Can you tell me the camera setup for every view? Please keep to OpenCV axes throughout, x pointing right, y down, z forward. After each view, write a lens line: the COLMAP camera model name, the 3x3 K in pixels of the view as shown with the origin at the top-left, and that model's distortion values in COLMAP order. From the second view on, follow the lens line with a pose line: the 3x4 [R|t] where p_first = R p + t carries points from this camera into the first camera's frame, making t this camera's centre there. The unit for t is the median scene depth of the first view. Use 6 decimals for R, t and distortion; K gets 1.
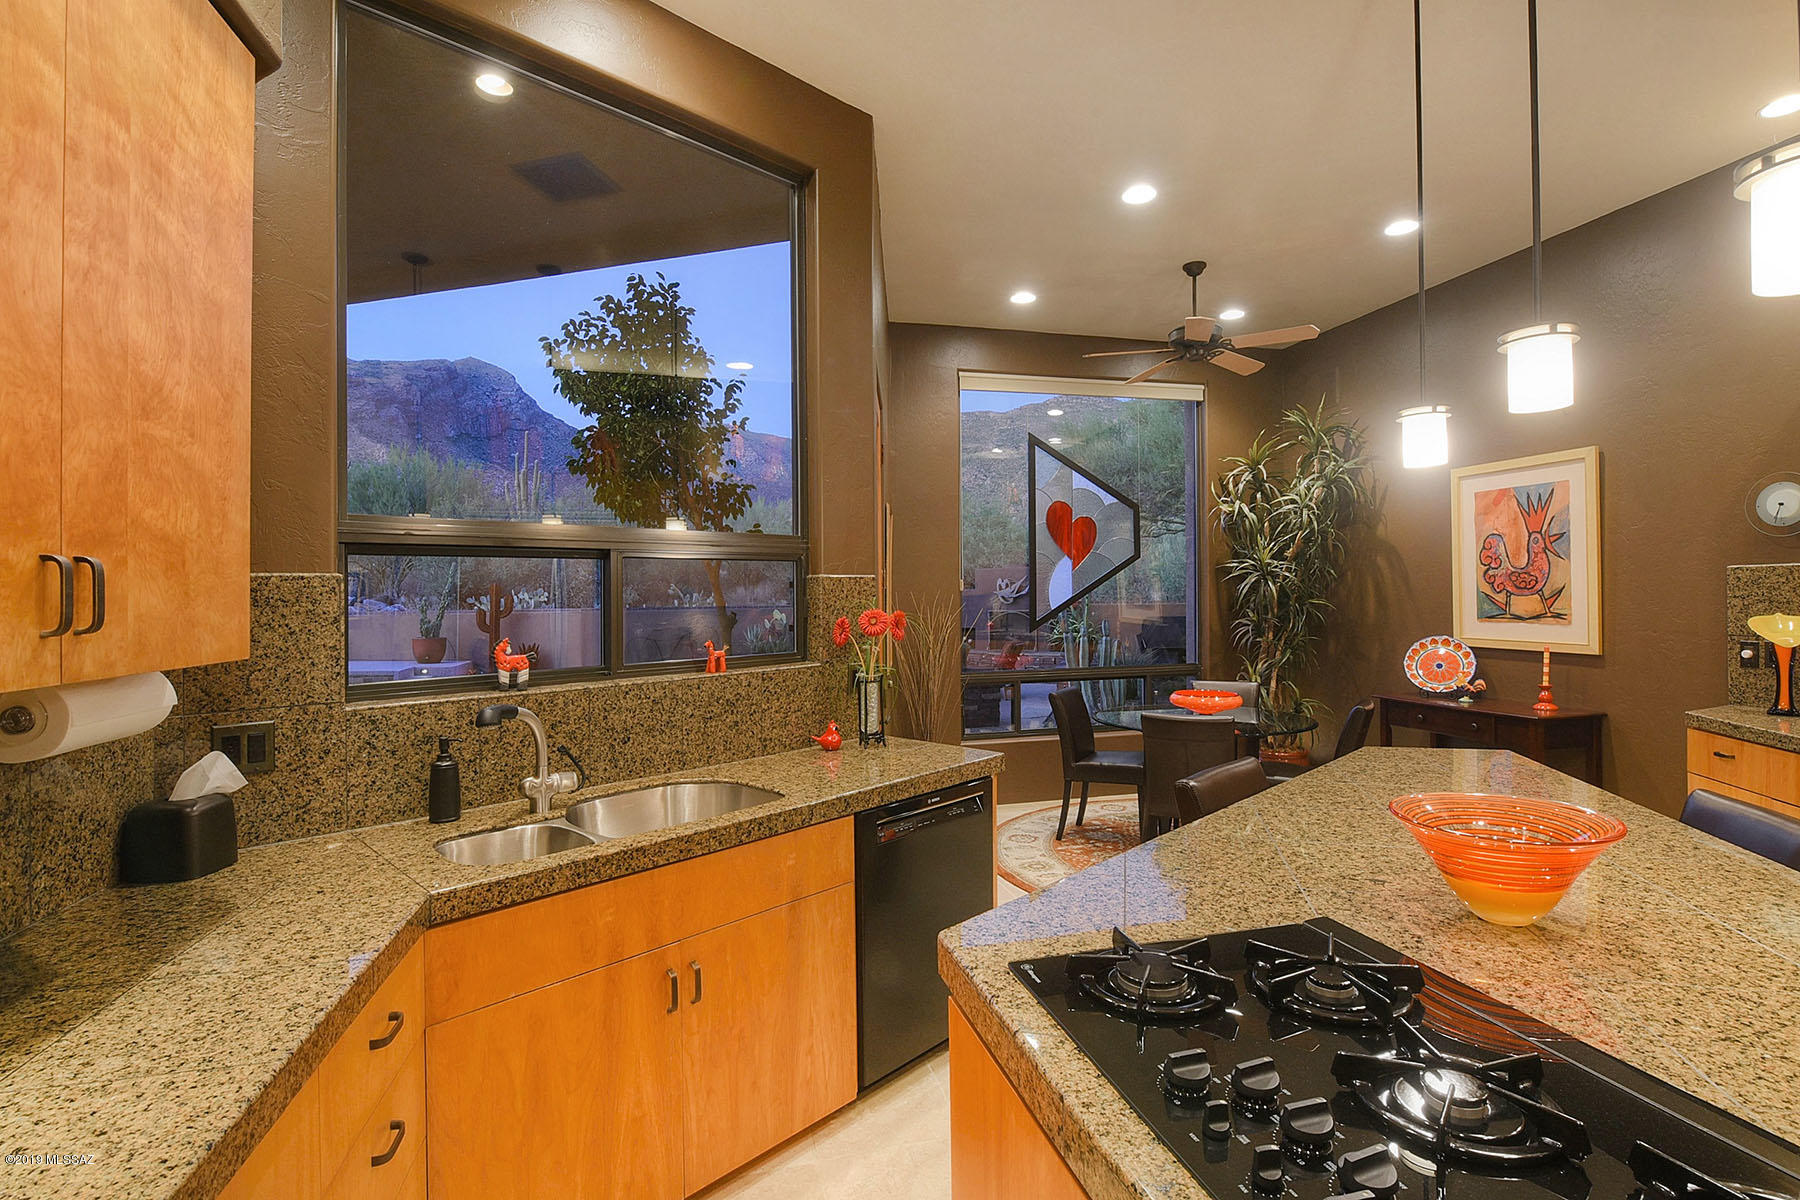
lens RADIAL K [[898.7, 0, 892.4], [0, 898.7, 596.4], [0, 0, 1]] dist [0.001731, 0.001032]
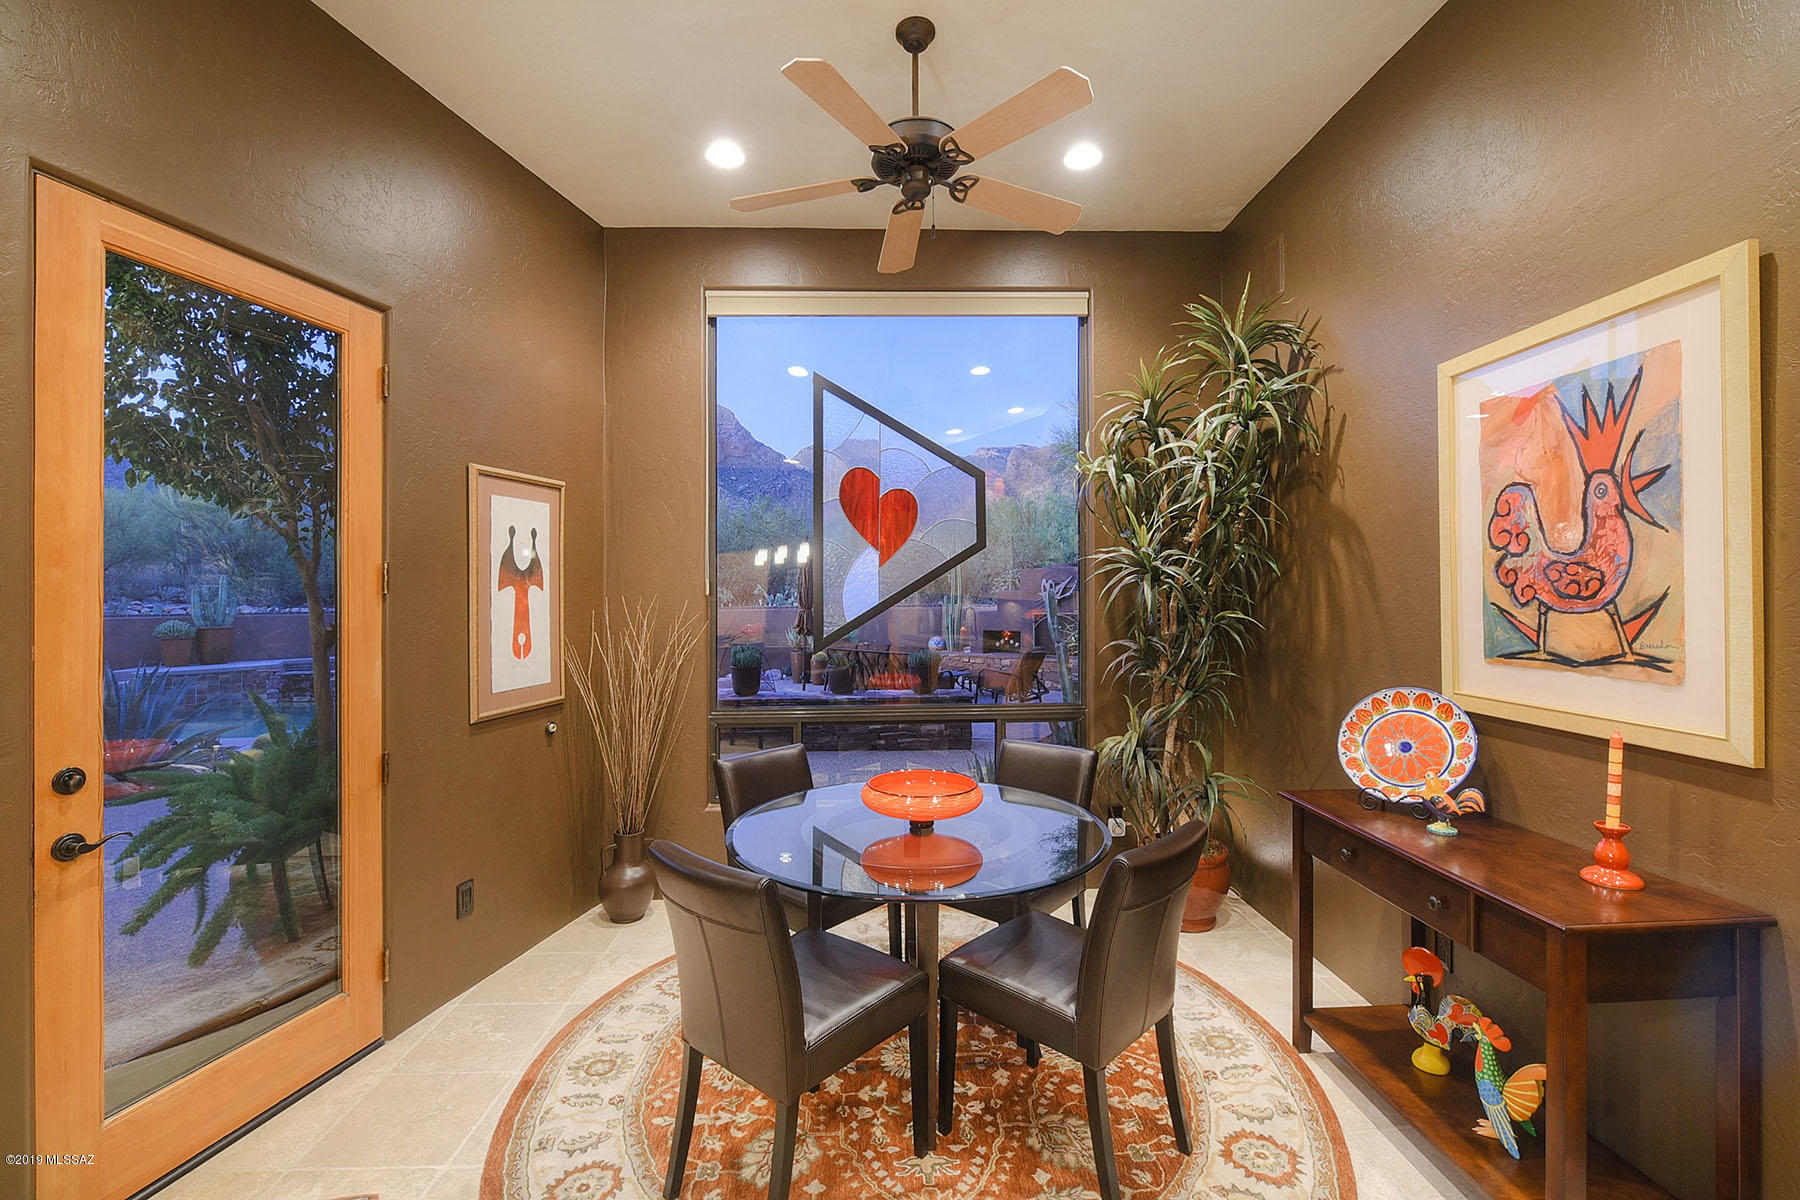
lens RADIAL K [[771.8, 0, 907.3], [0, 771.8, 601.2], [0, 0, 1]] dist [-0.009428, -0.002174]
pose [[0.978889, 0.004463, -0.204345, 0.430316], [-0.002820, 0.999961, 0.008334, -0.008949], [0.204374, -0.007582, 0.978864, 0.527214]]
